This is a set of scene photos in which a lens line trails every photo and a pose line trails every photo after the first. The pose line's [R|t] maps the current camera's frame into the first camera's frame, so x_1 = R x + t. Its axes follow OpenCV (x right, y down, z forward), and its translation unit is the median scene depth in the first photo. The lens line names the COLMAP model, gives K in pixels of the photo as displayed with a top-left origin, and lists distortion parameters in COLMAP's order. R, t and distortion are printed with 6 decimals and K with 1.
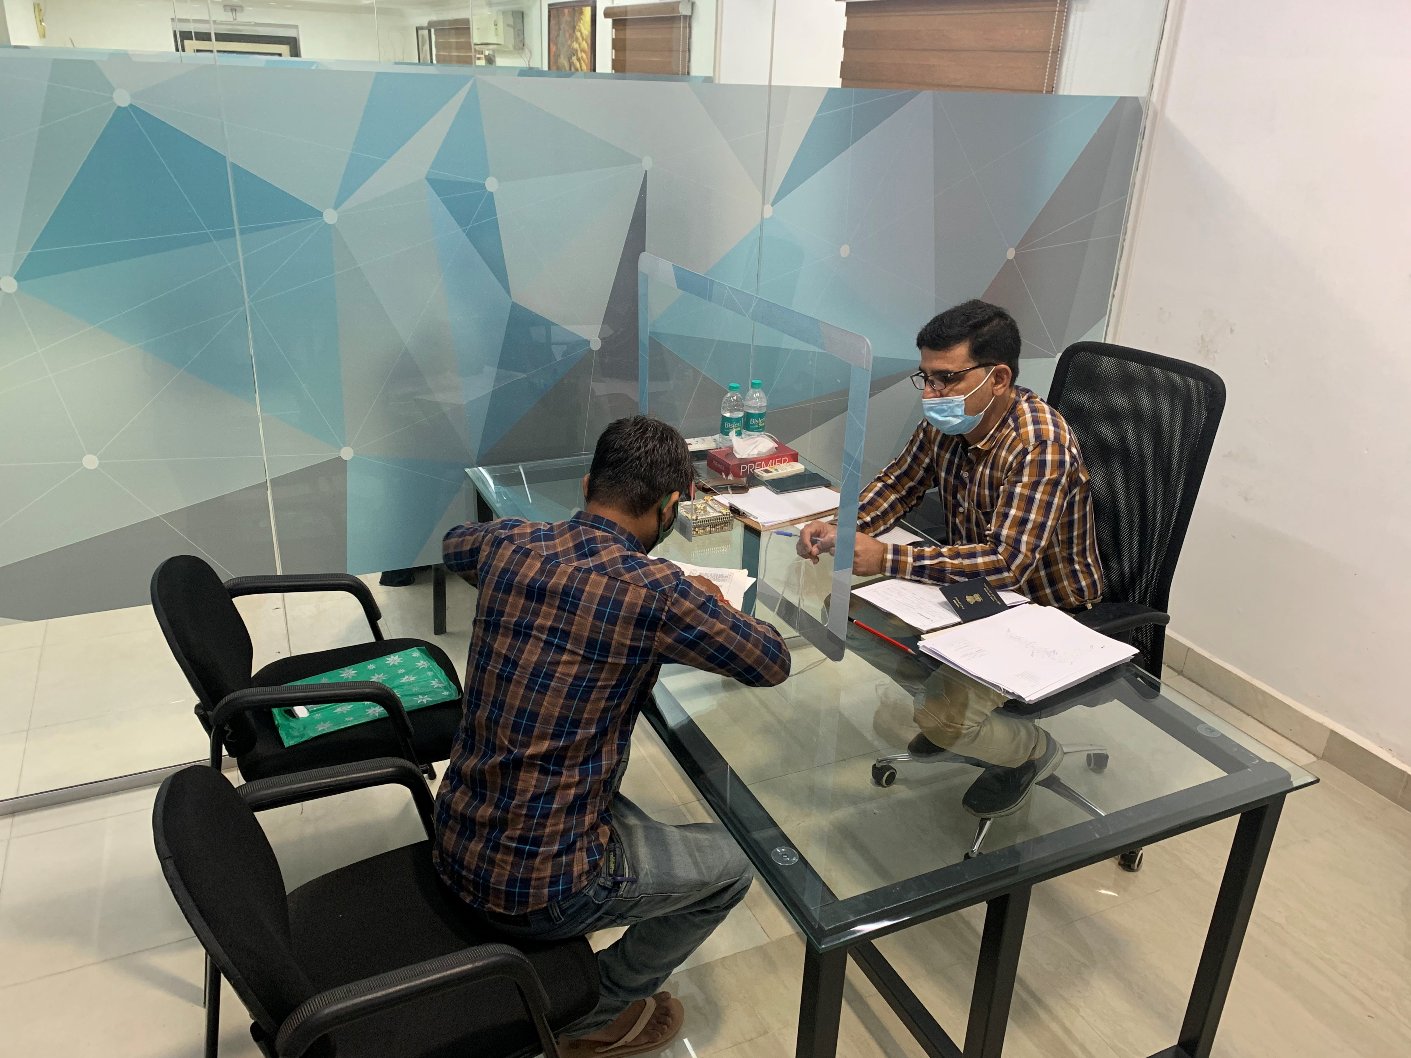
lens RADIAL K [[1075.5, 0, 698.1], [0, 1075.5, 533.5], [0, 0, 1]] dist [0.038312, -0.029579]
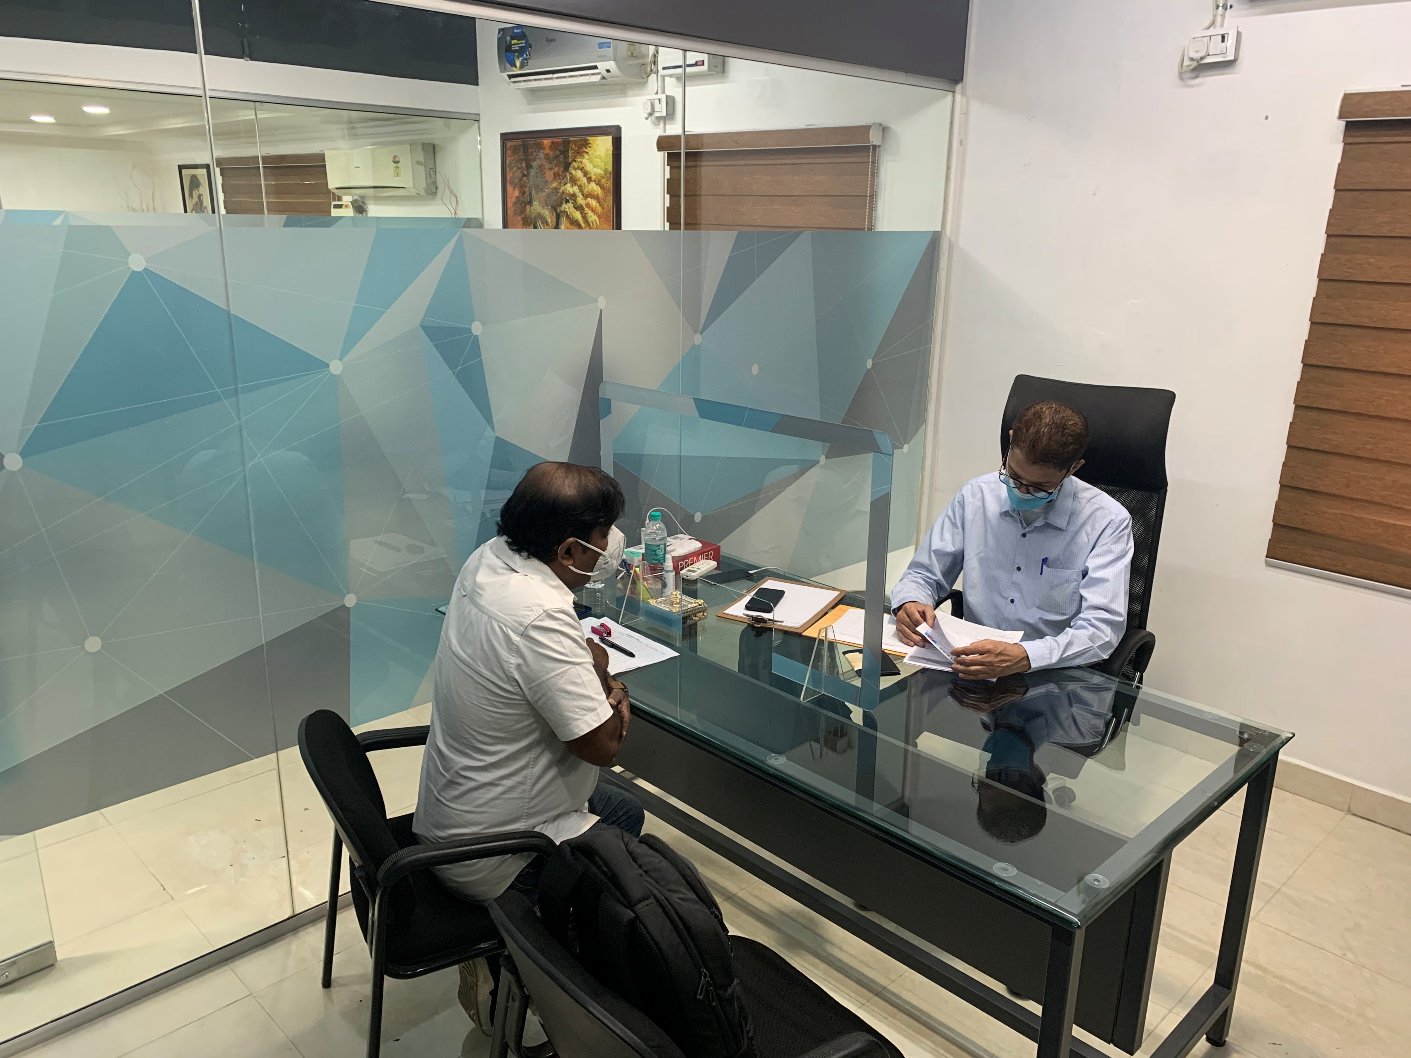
lens RADIAL K [[1075.5, 0, 706.2], [0, 1075.5, 536.2], [0, 0, 1]] dist [0.038312, -0.029579]
pose [[0.946594, -0.109461, 0.303279, -0.320904], [0.140510, 0.986640, -0.082458, -0.007291], [-0.290202, 0.120668, 0.949327, -0.031390]]
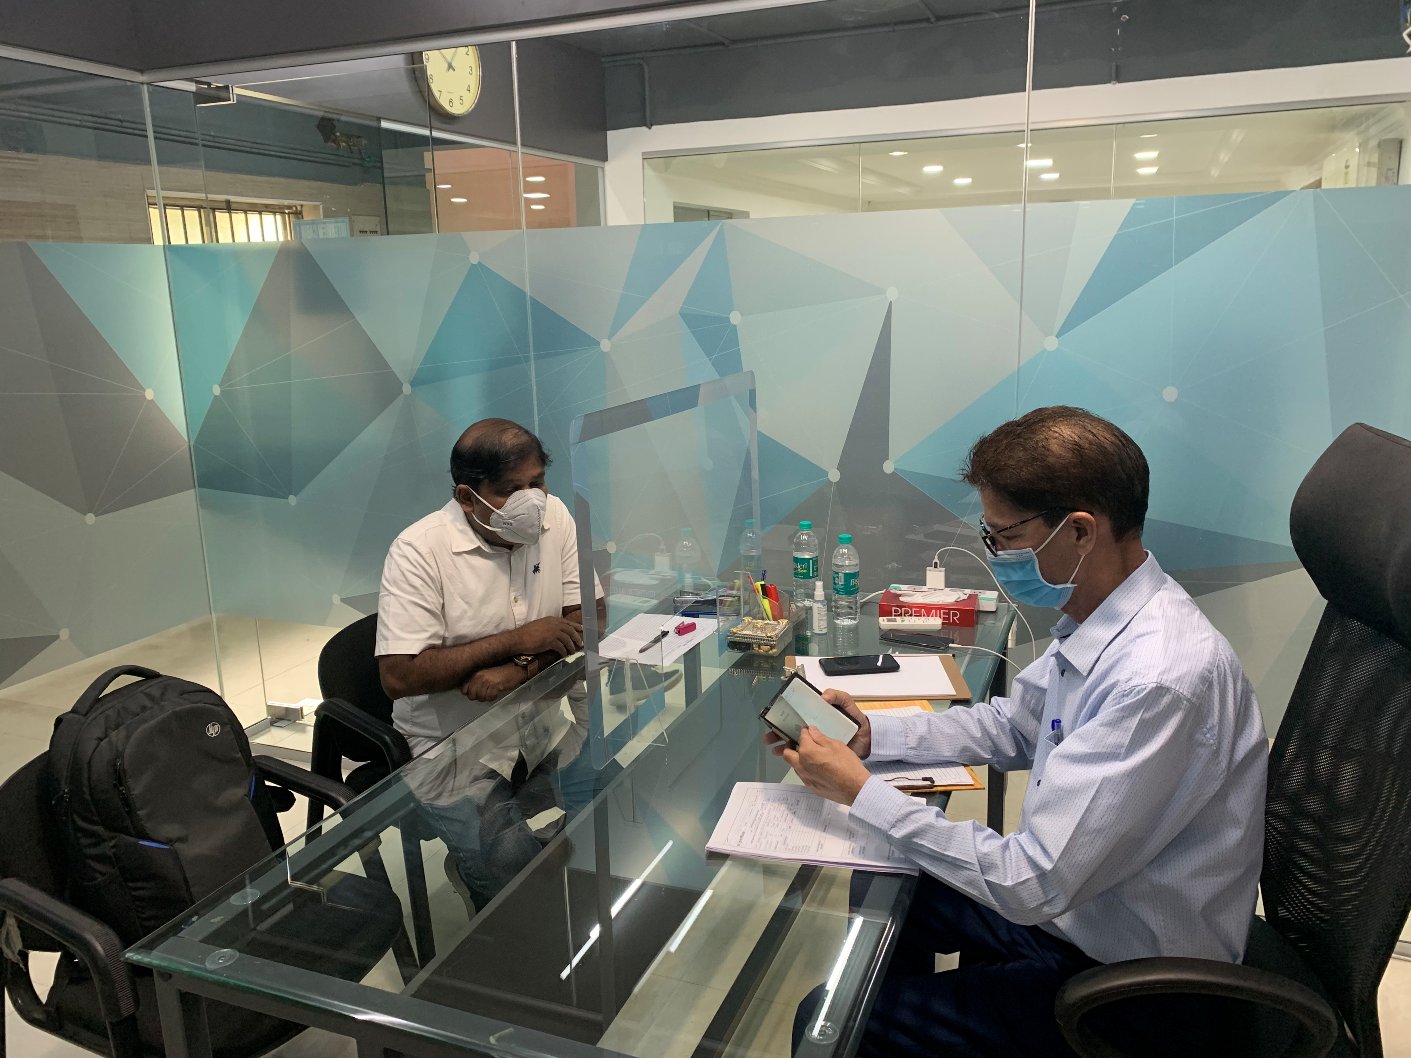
lens RADIAL K [[1075.5, 0, 708.9], [0, 1075.5, 523.2], [0, 0, 1]] dist [0.038312, -0.029579]
pose [[0.685706, 0.109104, -0.719656, 0.577961], [-0.238771, 0.967709, -0.080797, -0.035694], [0.687602, 0.227236, 0.689614, 0.299162]]
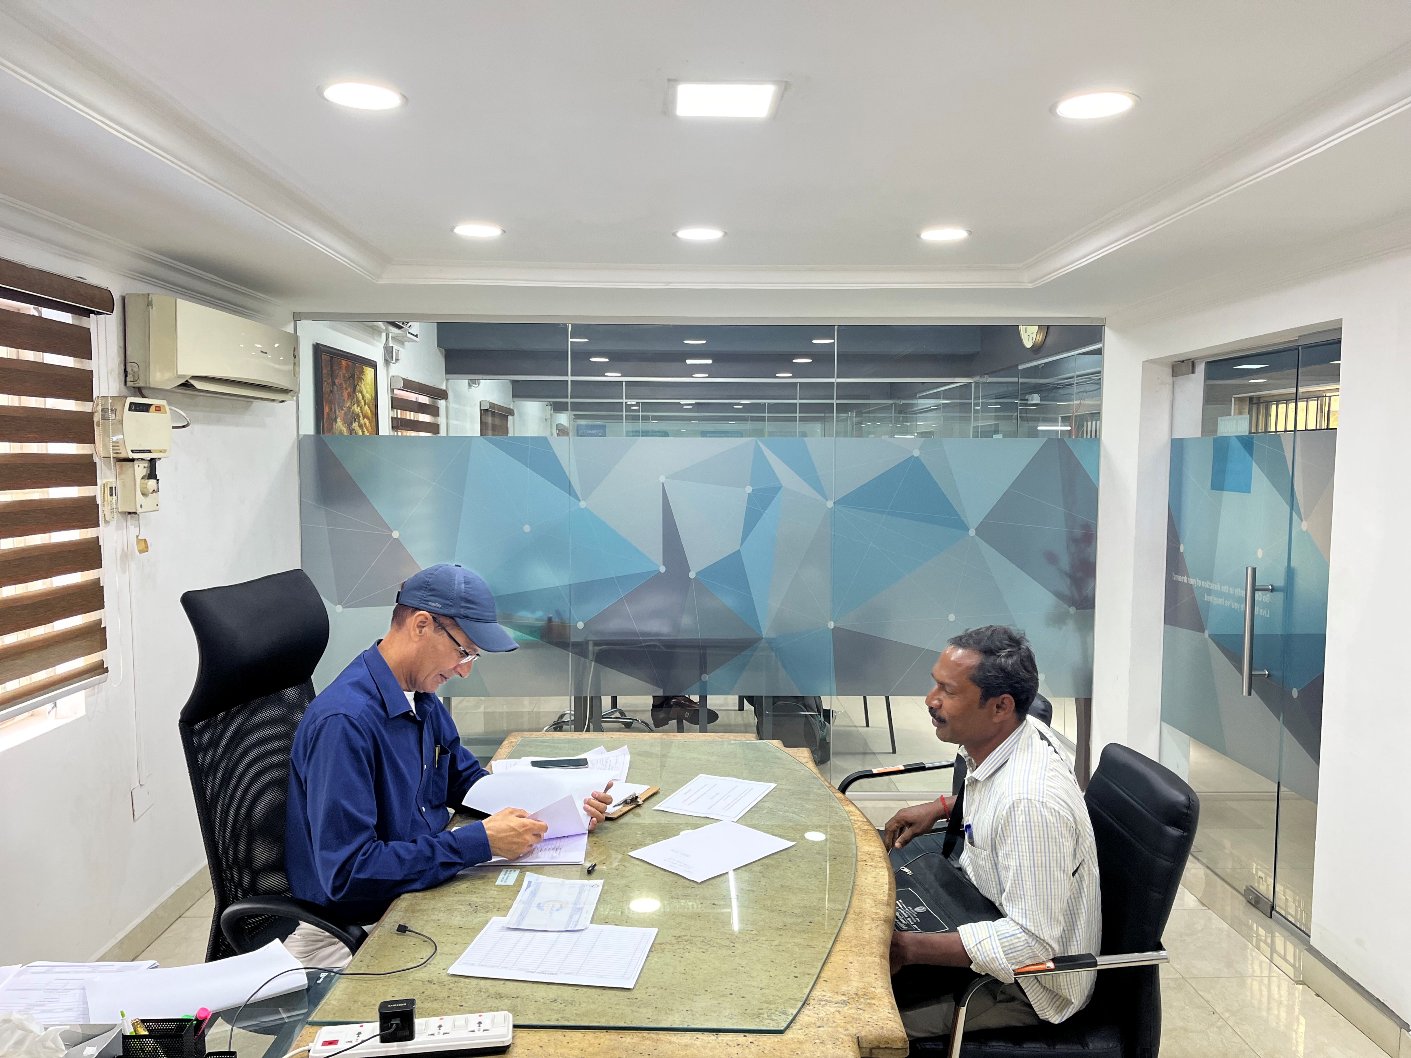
lens RADIAL K [[1067.1, 0, 703.4], [0, 1067.1, 534.4], [0, 0, 1]] dist [0.061476, -0.071250]
pose [[-0.915107, -0.065664, 0.397828, -1.436999], [0.125686, 0.891038, 0.436181, -1.566795], [-0.383121, 0.449154, -0.807142, 3.676182]]
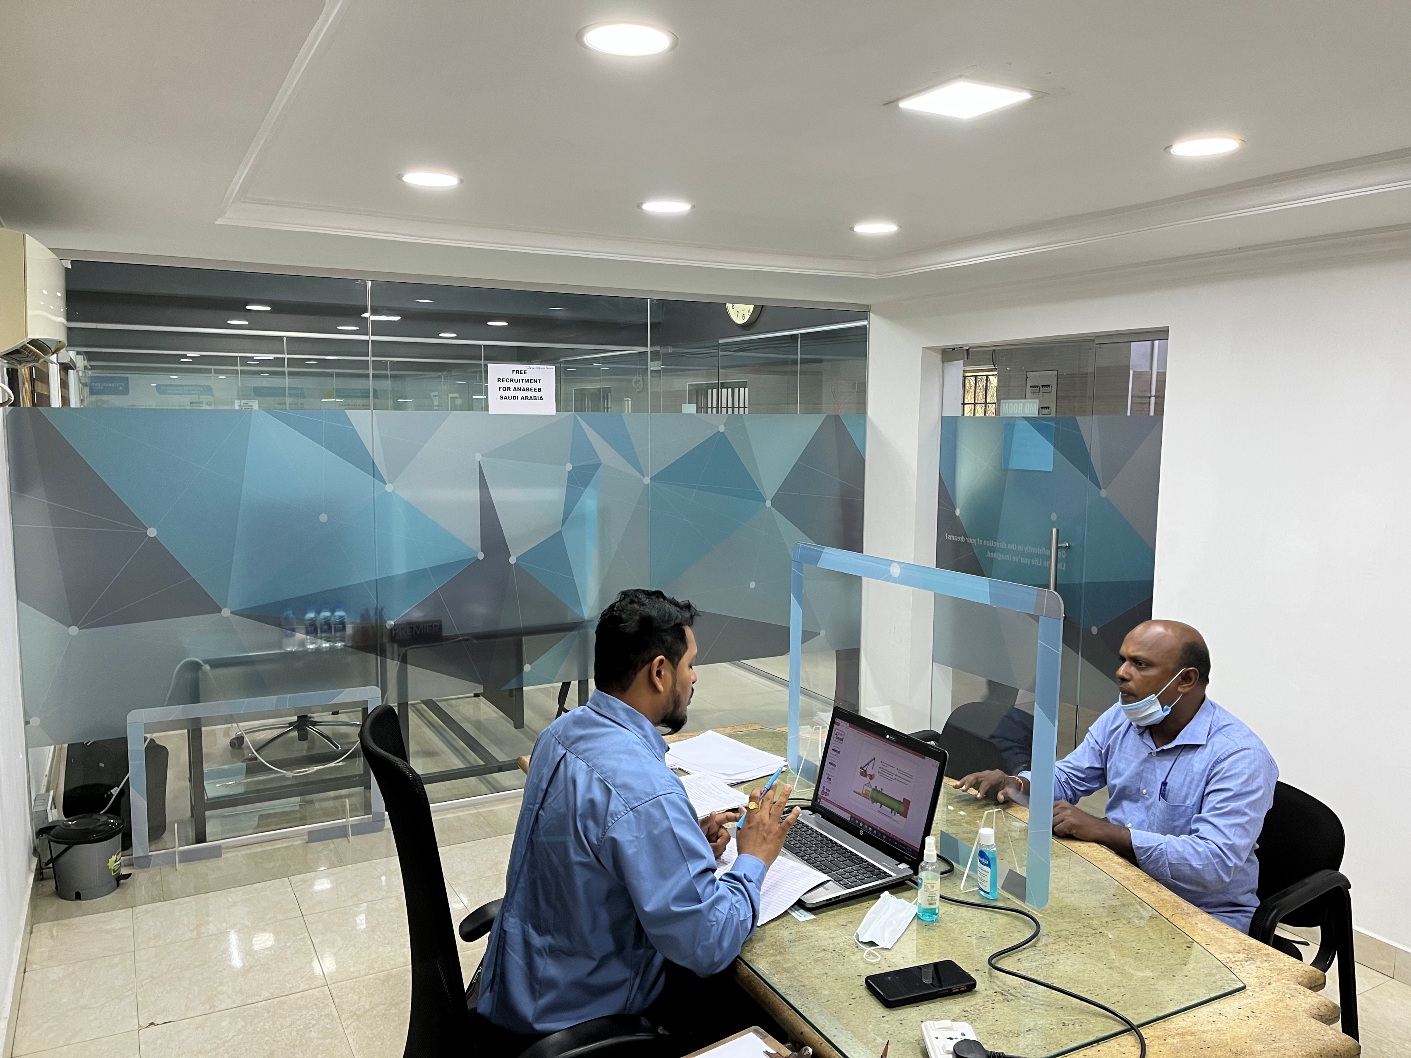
lens RADIAL K [[1067.1, 0, 712.1], [0, 1067.1, 525.4], [0, 0, 1]] dist [0.061476, -0.071250]
pose [[-0.996733, -0.033296, -0.073586, -0.843348], [-0.064779, 0.873715, 0.482106, -1.605523], [0.048241, 0.485298, -0.873017, 3.723139]]
